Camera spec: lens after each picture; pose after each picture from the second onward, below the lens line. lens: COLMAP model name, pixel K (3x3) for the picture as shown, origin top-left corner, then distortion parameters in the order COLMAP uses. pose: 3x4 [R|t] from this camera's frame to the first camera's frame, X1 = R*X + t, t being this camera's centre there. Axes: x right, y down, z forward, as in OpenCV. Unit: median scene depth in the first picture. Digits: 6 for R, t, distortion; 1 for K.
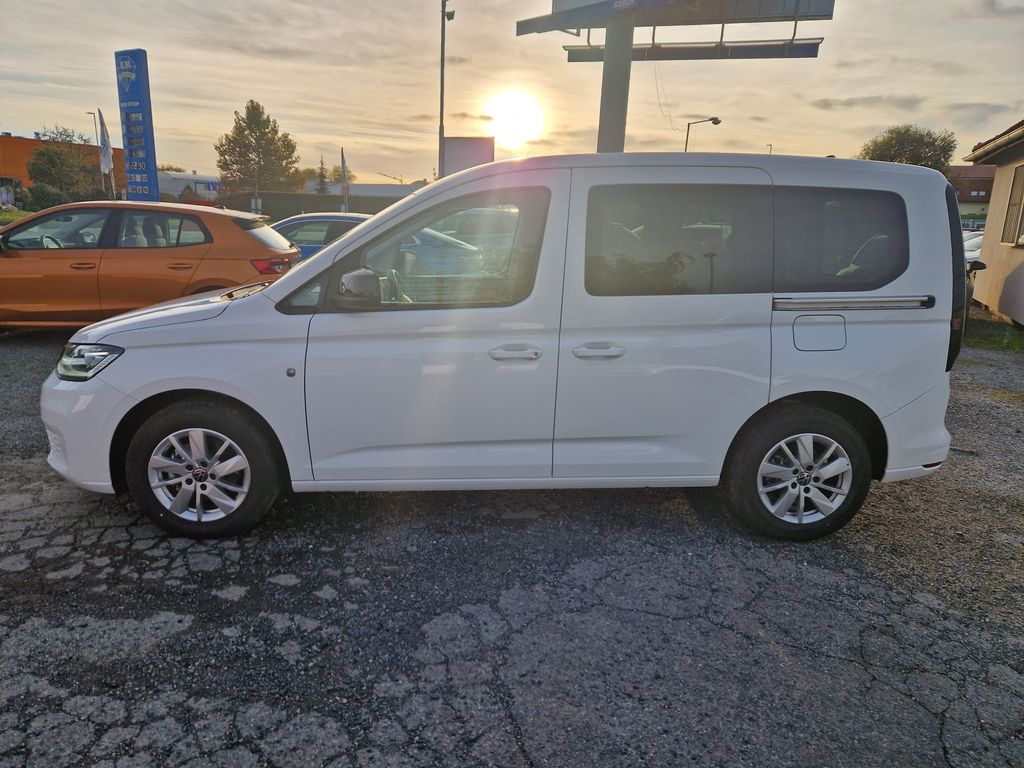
lens RADIAL K [[696.6, 0, 513.7], [0, 696.6, 376.8], [0, 0, 1]] dist [0.017703, -0.007216]
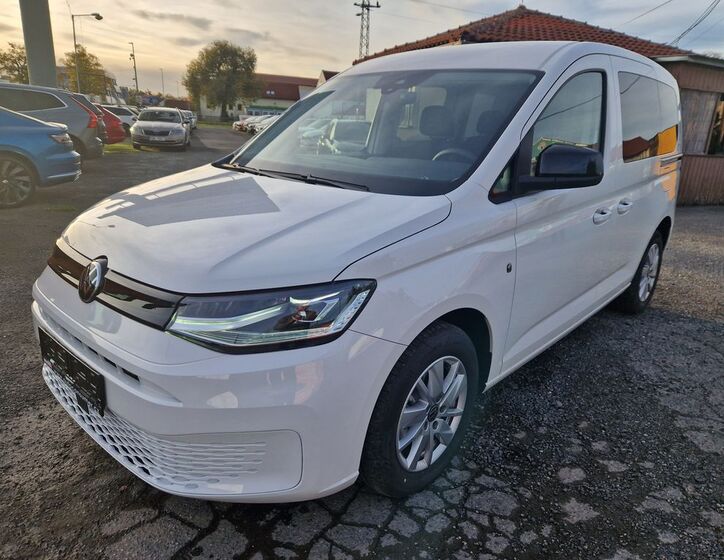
lens RADIAL K [[506.7, 0, 364.6], [0, 506.7, 279.3], [0, 0, 1]] dist [0.027272, -0.013250]
pose [[0.704191, -0.201407, 0.680846, -0.890153], [0.127077, 0.979191, 0.158229, -0.123166], [-0.698546, -0.024903, 0.715131, 0.634471]]
